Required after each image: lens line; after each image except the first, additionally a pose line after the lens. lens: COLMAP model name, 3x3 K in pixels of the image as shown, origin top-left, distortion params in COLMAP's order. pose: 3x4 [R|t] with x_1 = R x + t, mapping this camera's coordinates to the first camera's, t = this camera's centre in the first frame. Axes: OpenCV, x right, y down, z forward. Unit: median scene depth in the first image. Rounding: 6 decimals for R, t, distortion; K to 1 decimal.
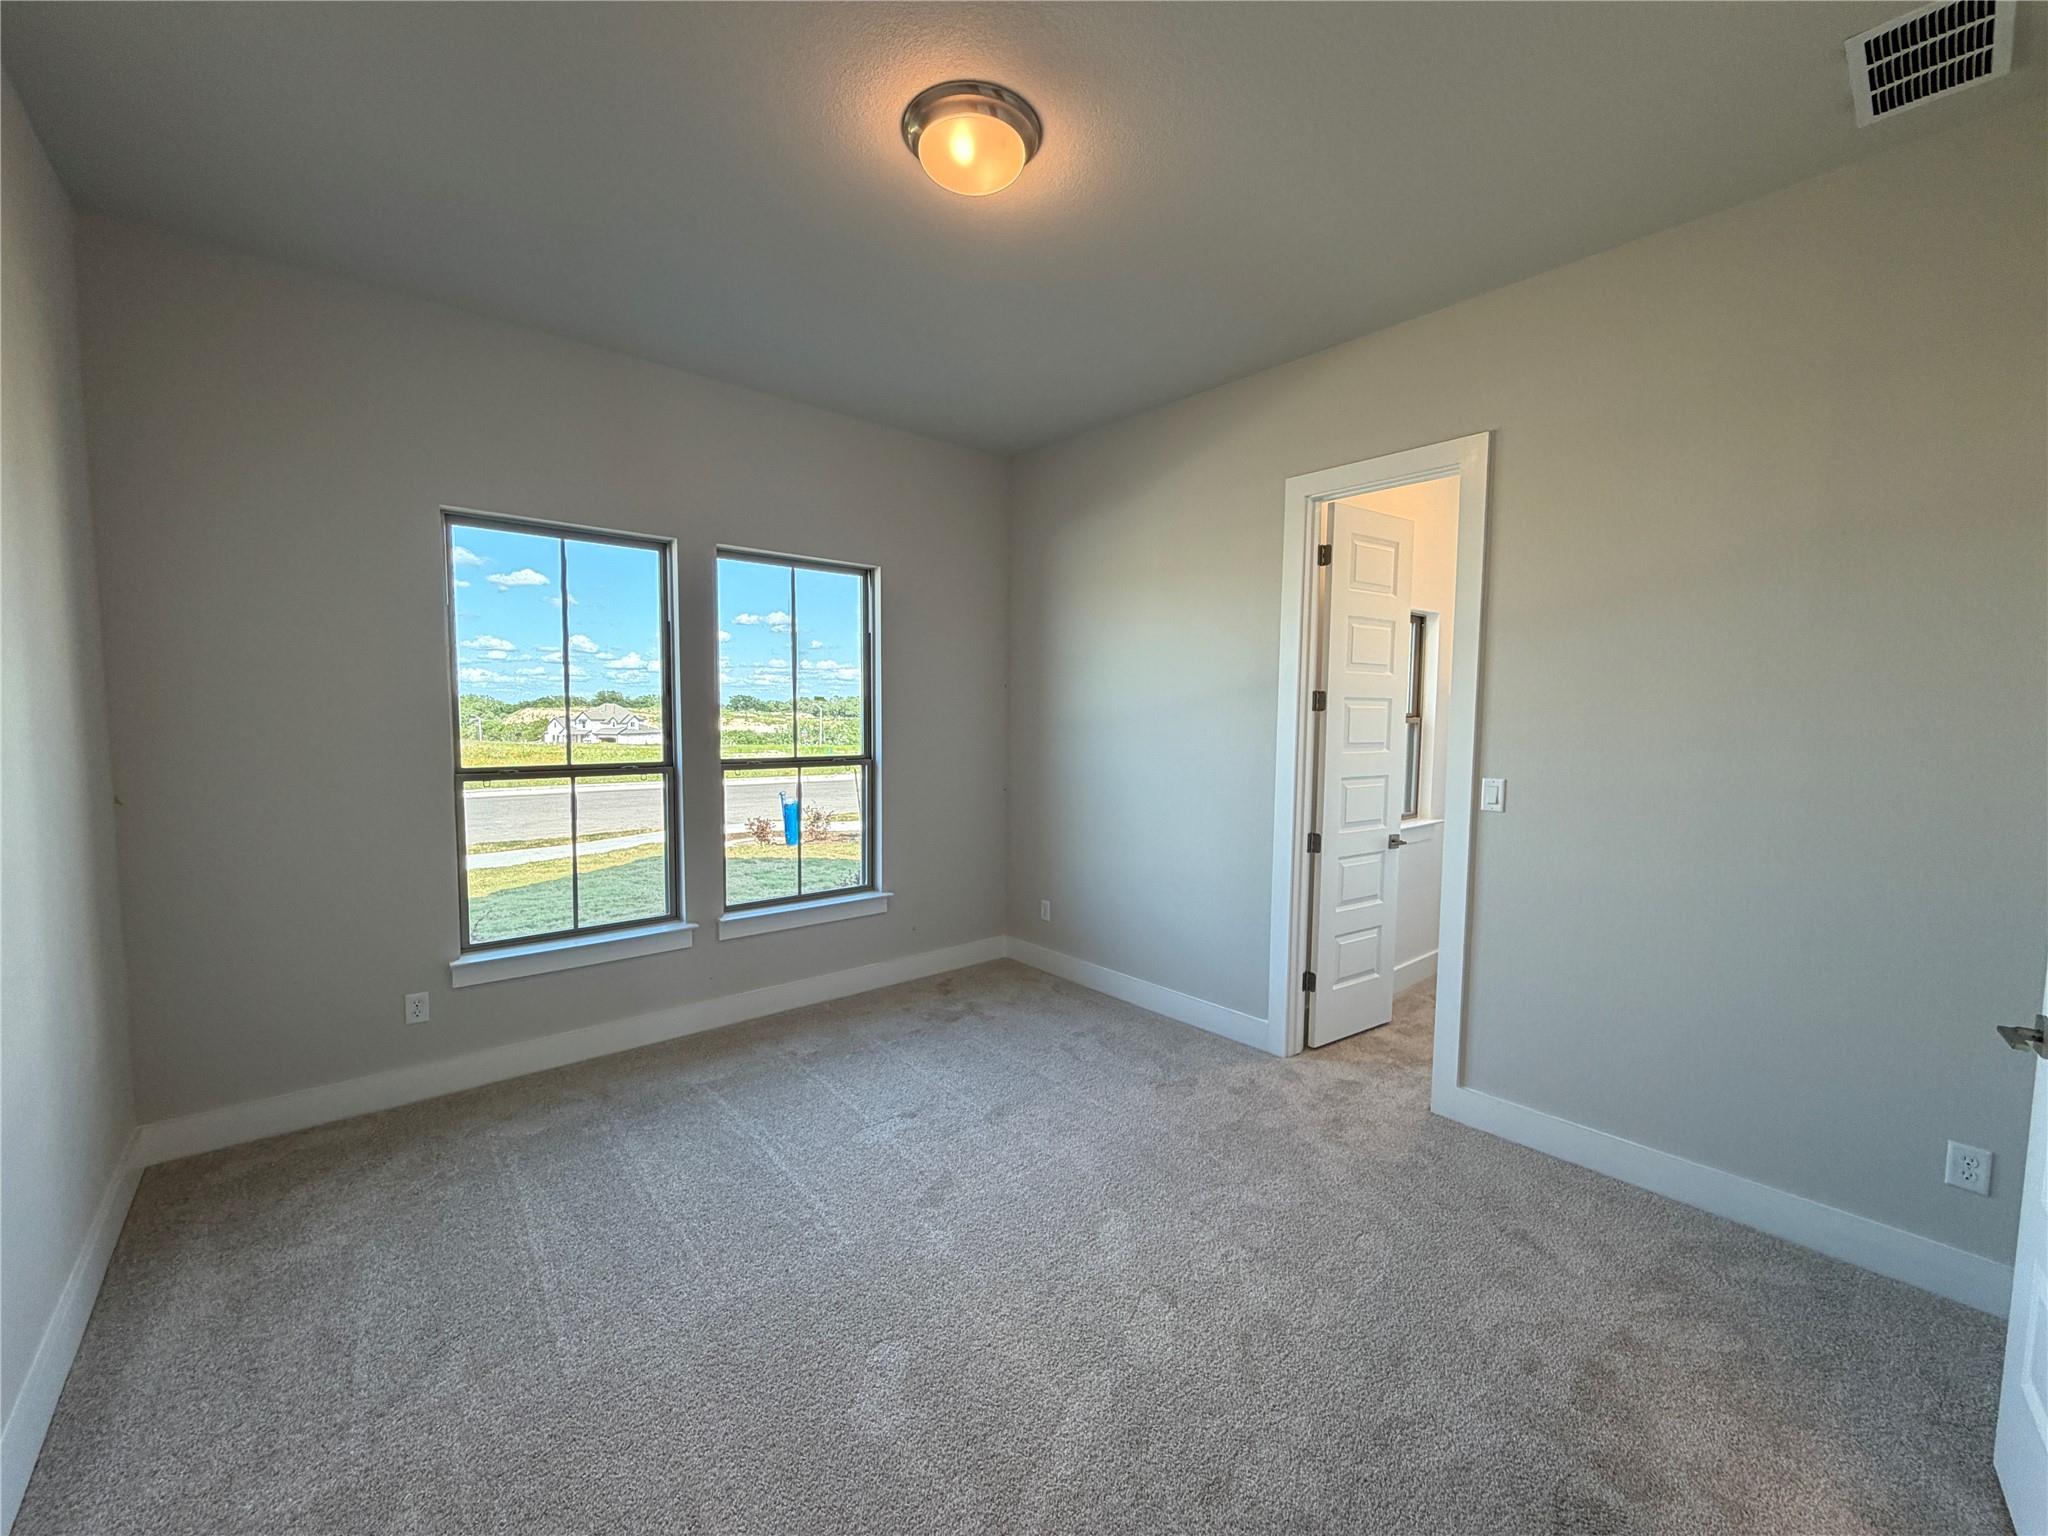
lens RADIAL K [[817.5, 0, 1028.2], [0, 817.5, 769.4], [0, 0, 1]] dist [-0.000598, -0.000520]
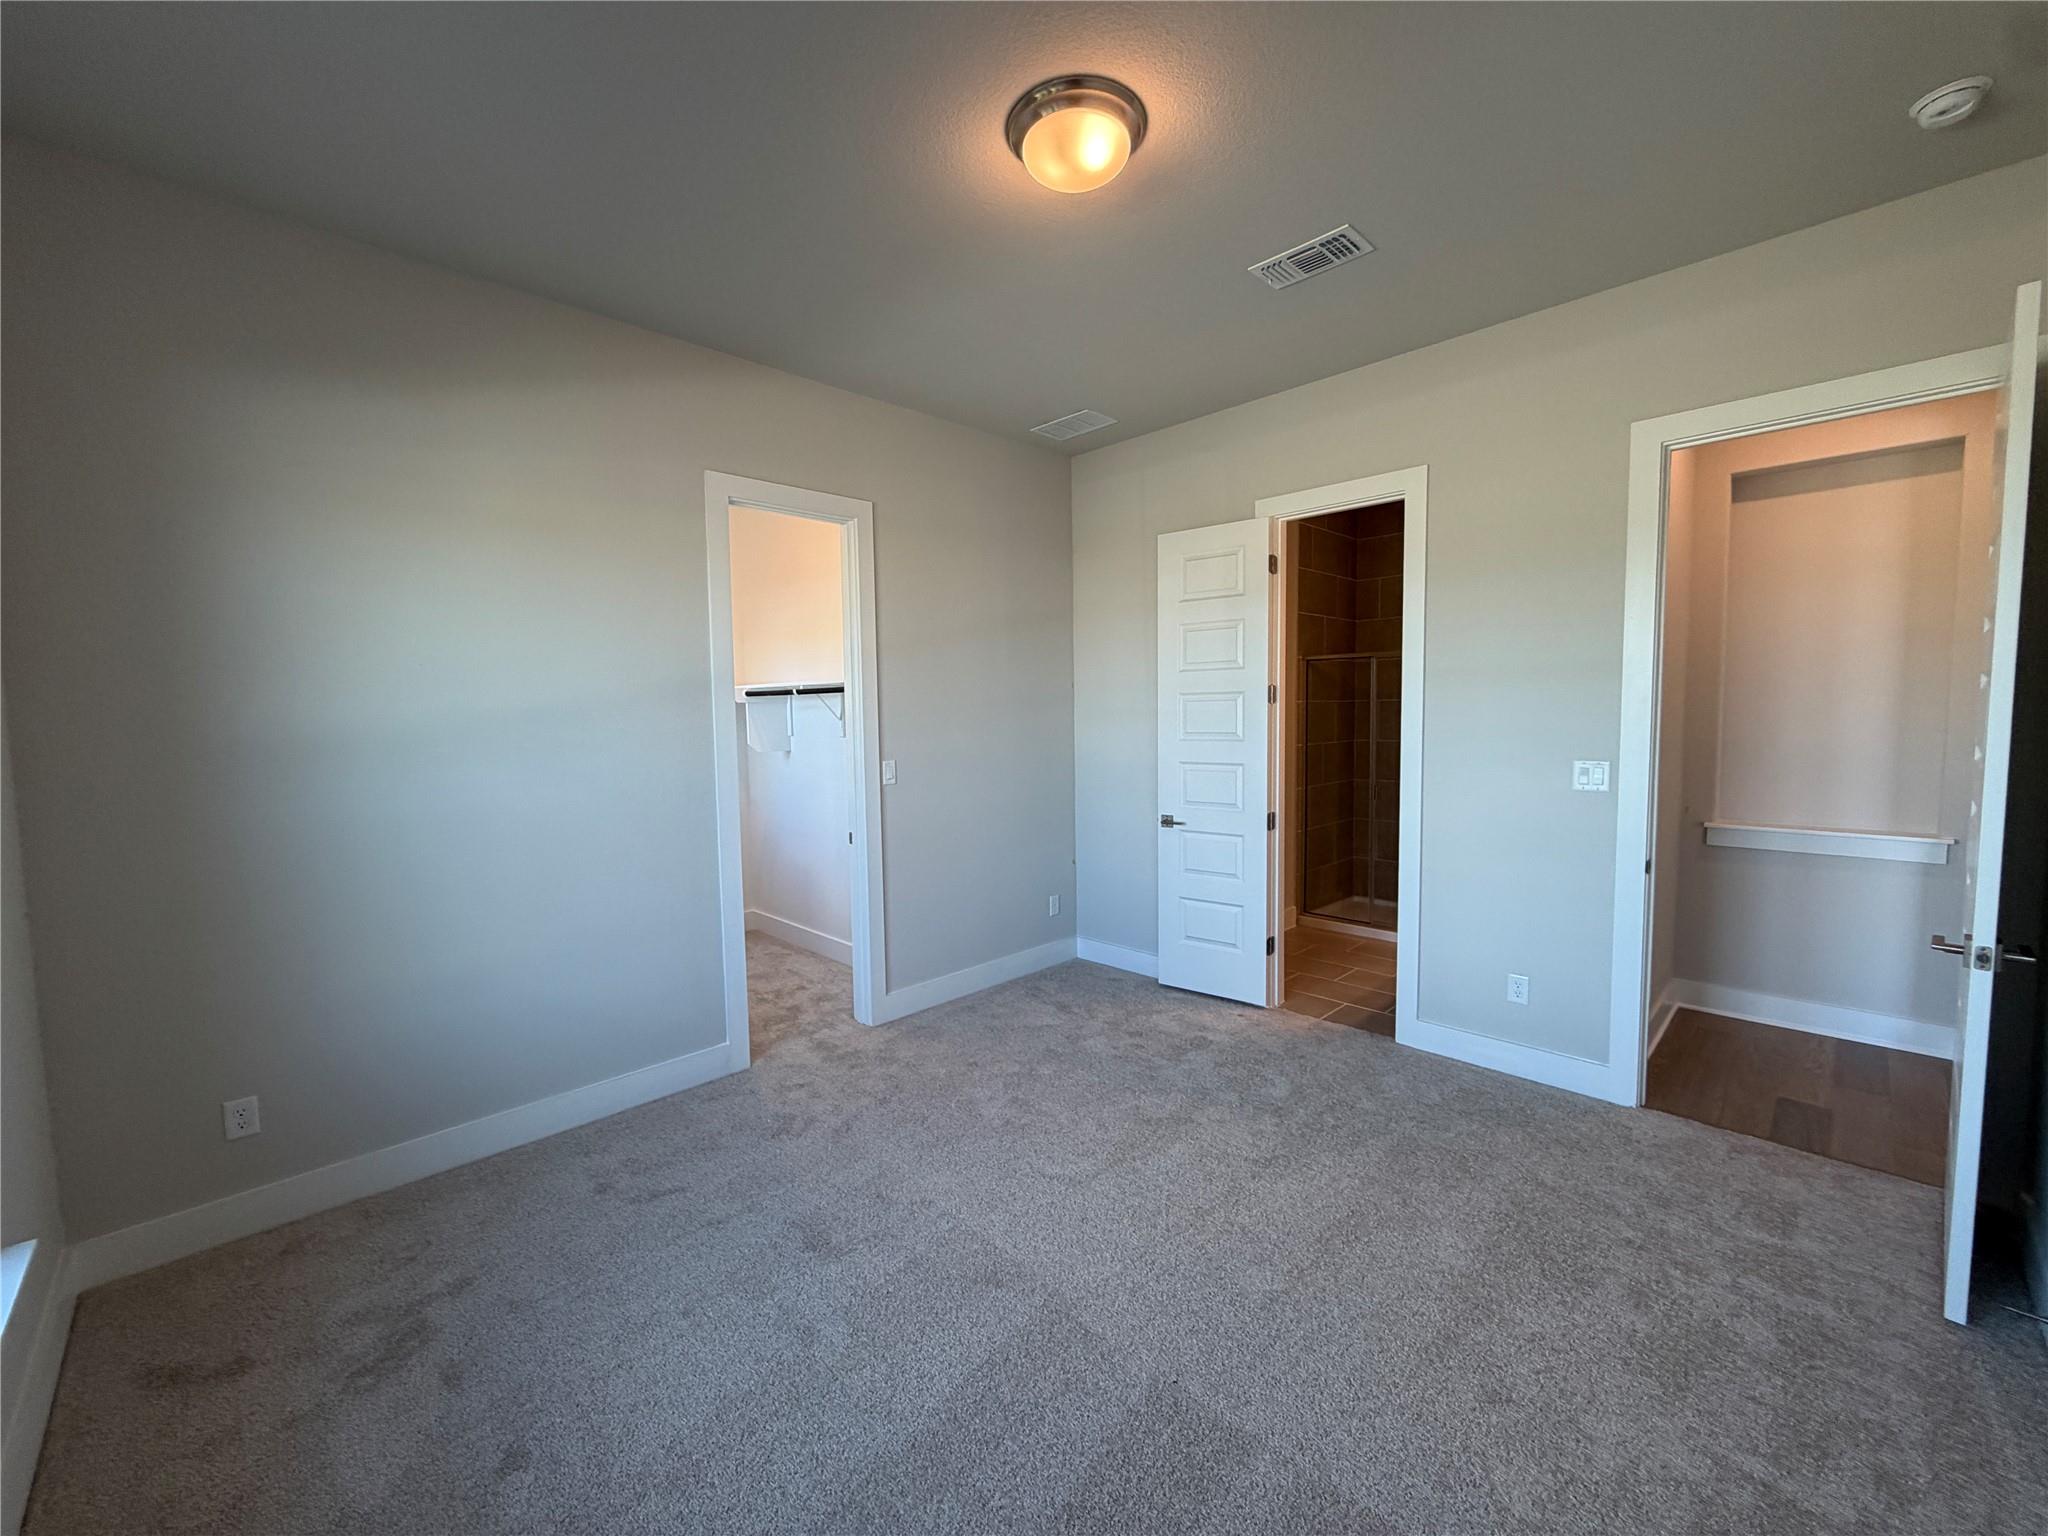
lens RADIAL K [[817.5, 0, 1022.3], [0, 817.5, 763.1], [0, 0, 1]] dist [-0.000598, -0.000520]
pose [[-0.068129, -0.076679, 0.994725, -0.487121], [0.076552, 0.993701, 0.081844, -0.048954], [-0.994735, 0.081725, -0.061830, 0.520662]]
